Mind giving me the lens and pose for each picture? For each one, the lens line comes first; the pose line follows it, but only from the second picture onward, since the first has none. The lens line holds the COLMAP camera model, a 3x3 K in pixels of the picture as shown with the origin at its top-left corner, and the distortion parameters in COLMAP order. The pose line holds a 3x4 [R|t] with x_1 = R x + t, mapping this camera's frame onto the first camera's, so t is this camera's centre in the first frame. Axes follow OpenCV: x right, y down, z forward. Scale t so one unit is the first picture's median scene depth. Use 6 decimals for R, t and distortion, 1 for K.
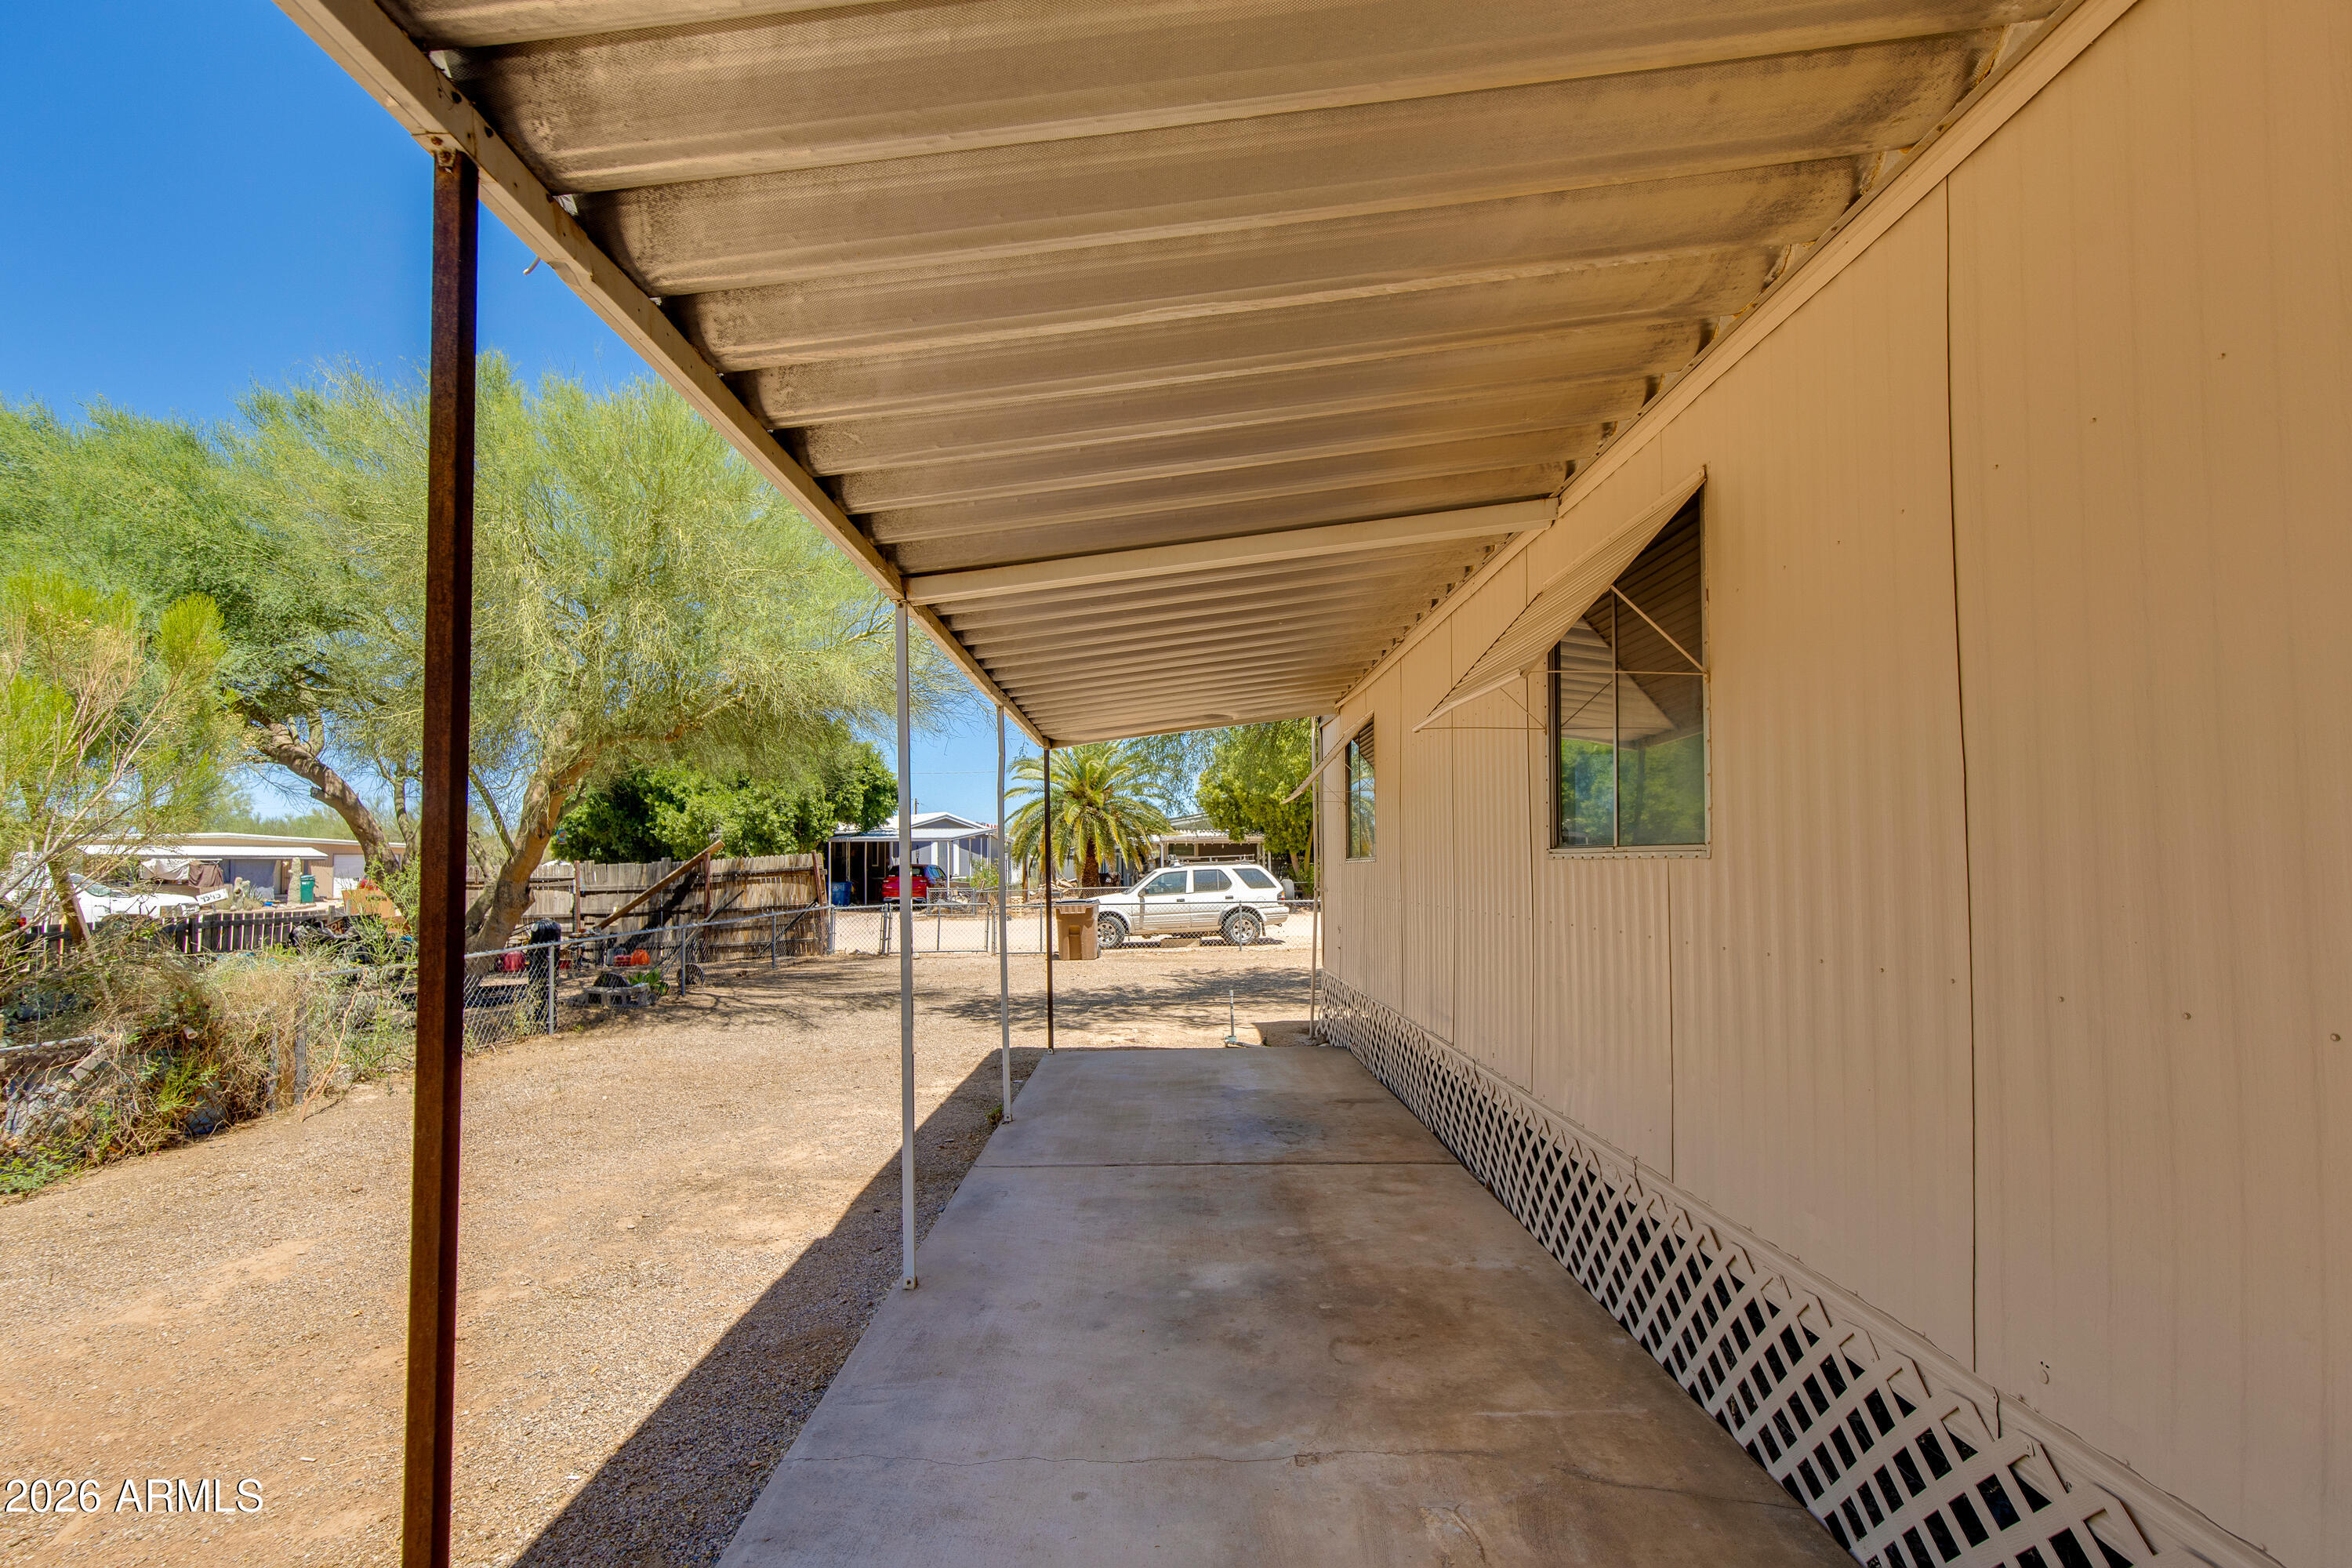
lens RADIAL K [[1054.0, 0, 1194.9], [0, 1054.0, 840.9], [0, 0, 1]] dist [-0.002572, -0.001571]
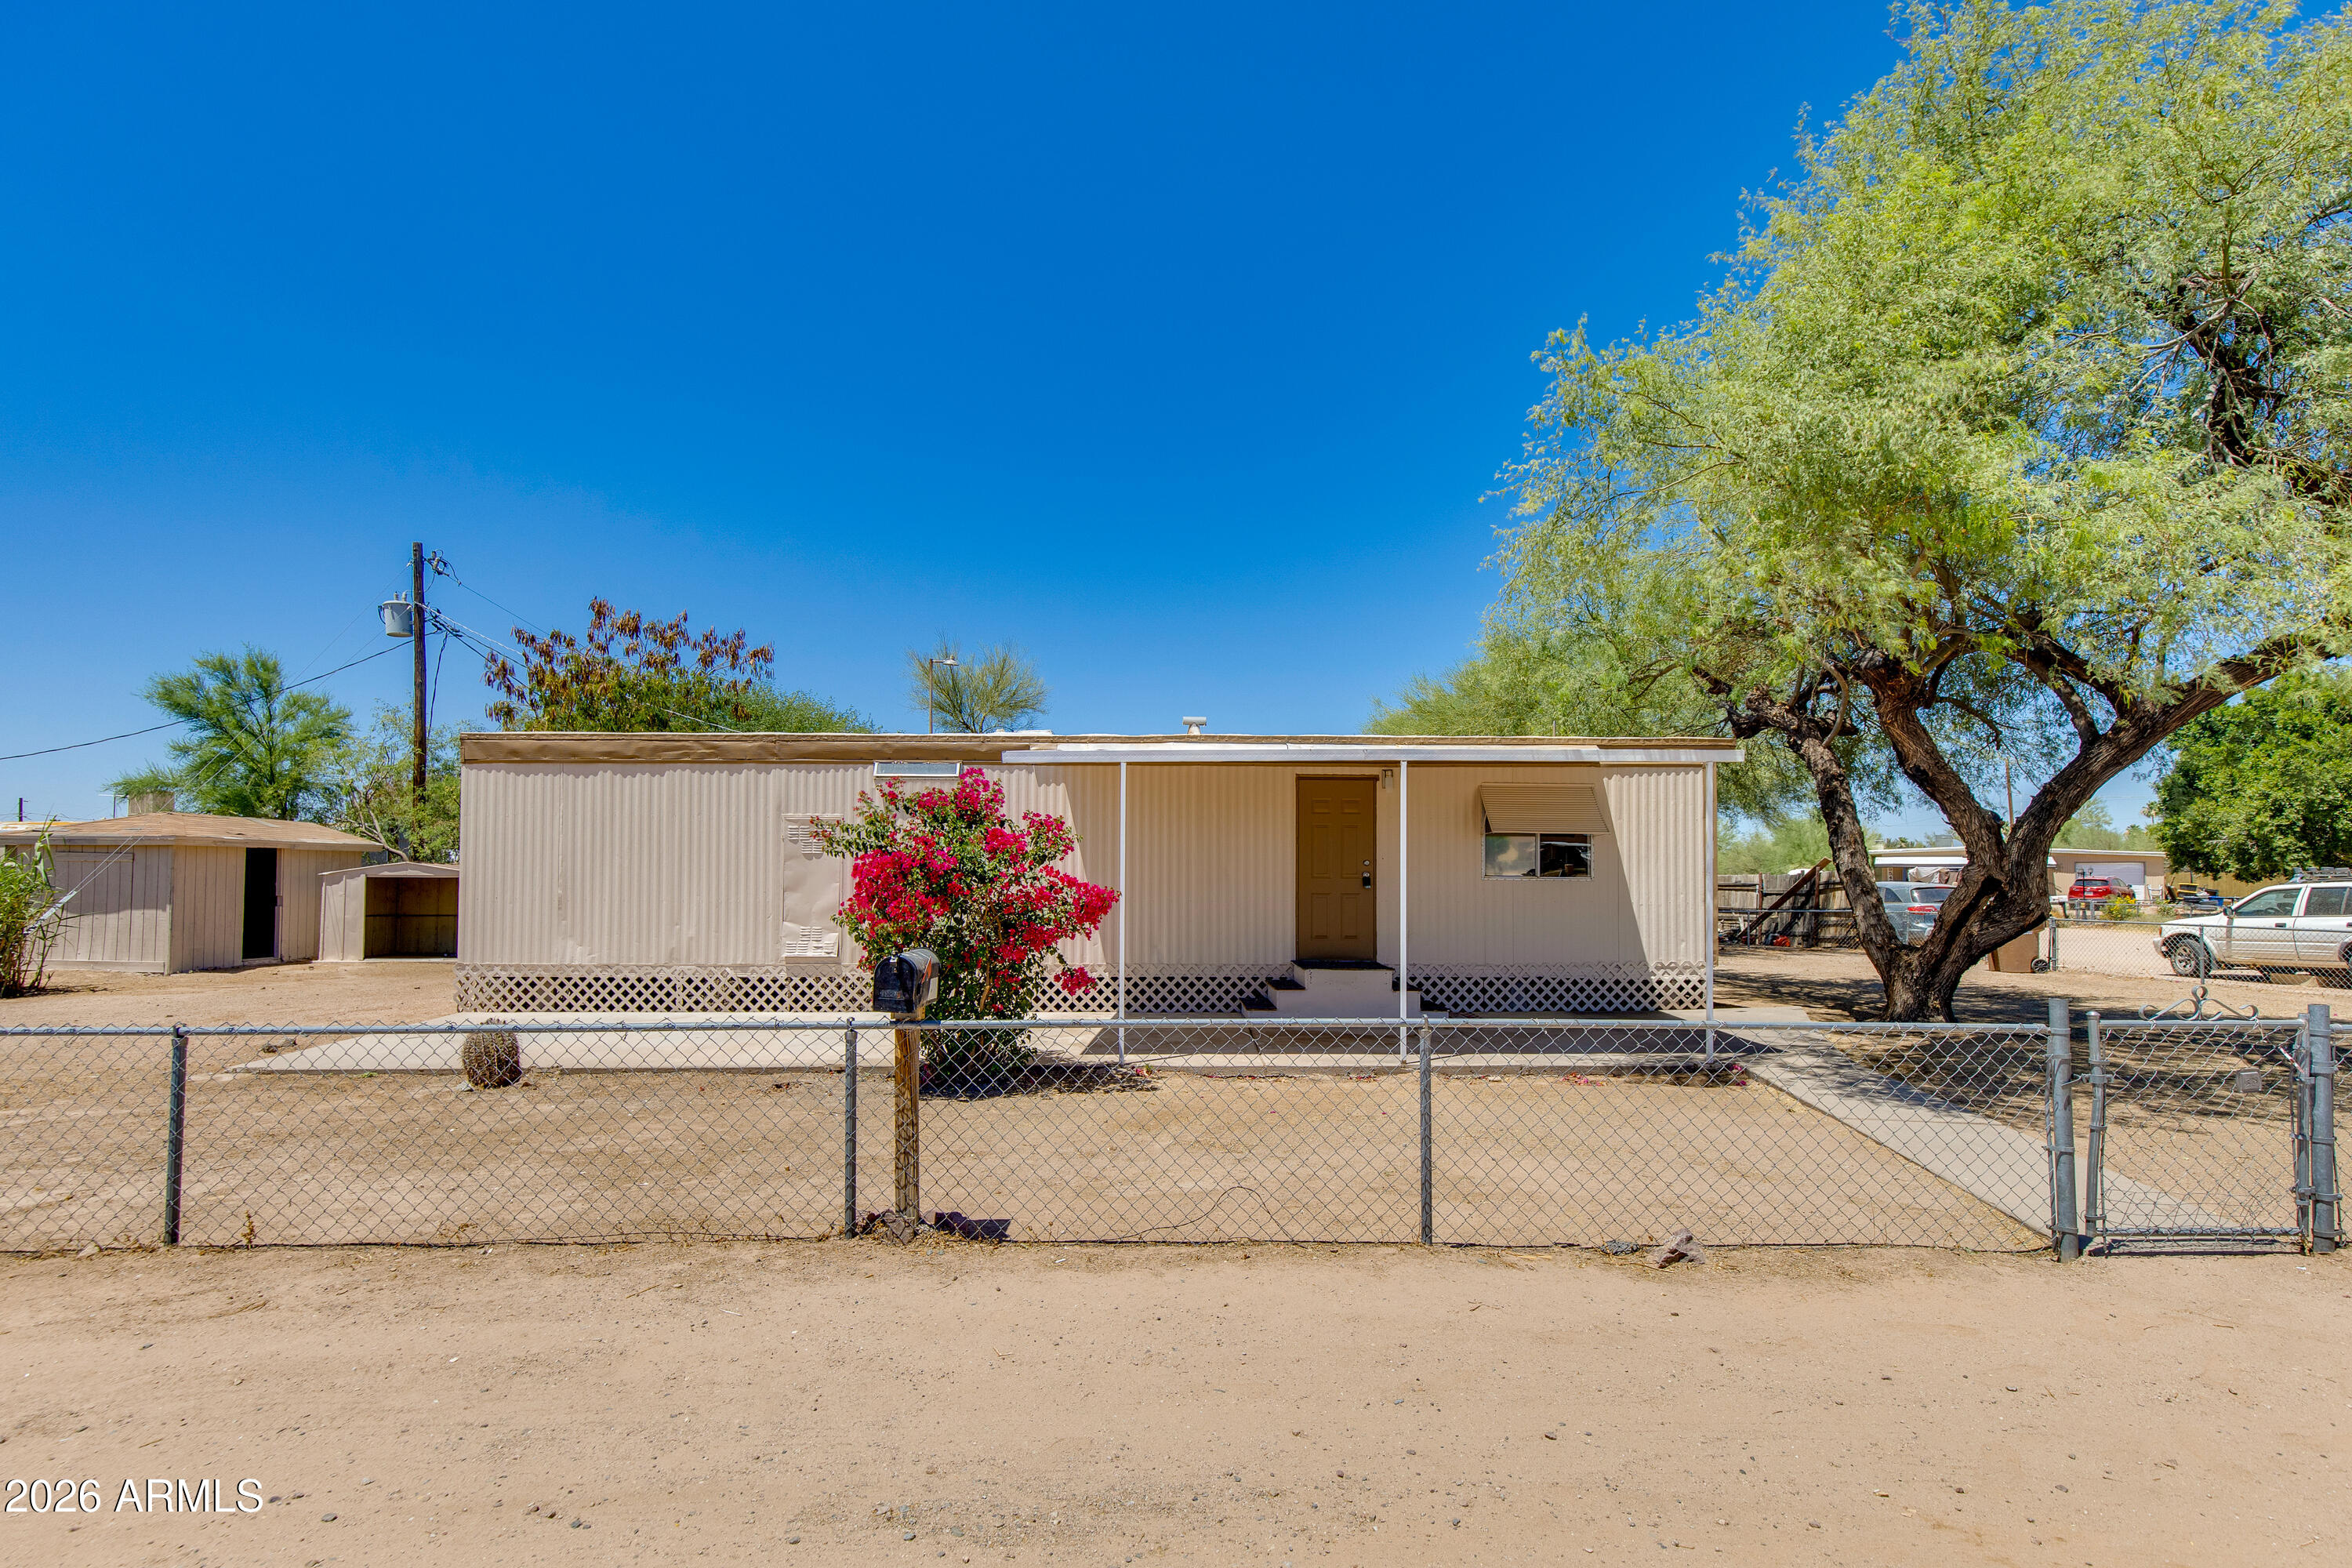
lens RADIAL K [[1074.2, 0, 1152.4], [0, 1074.2, 849.1], [0, 0, 1]] dist [0.007255, -0.000872]
pose [[-0.018623, -0.016469, -0.999691, 3.218243], [0.020590, 0.999646, -0.016851, -0.013327], [0.999615, -0.020898, -0.018277, 0.758661]]
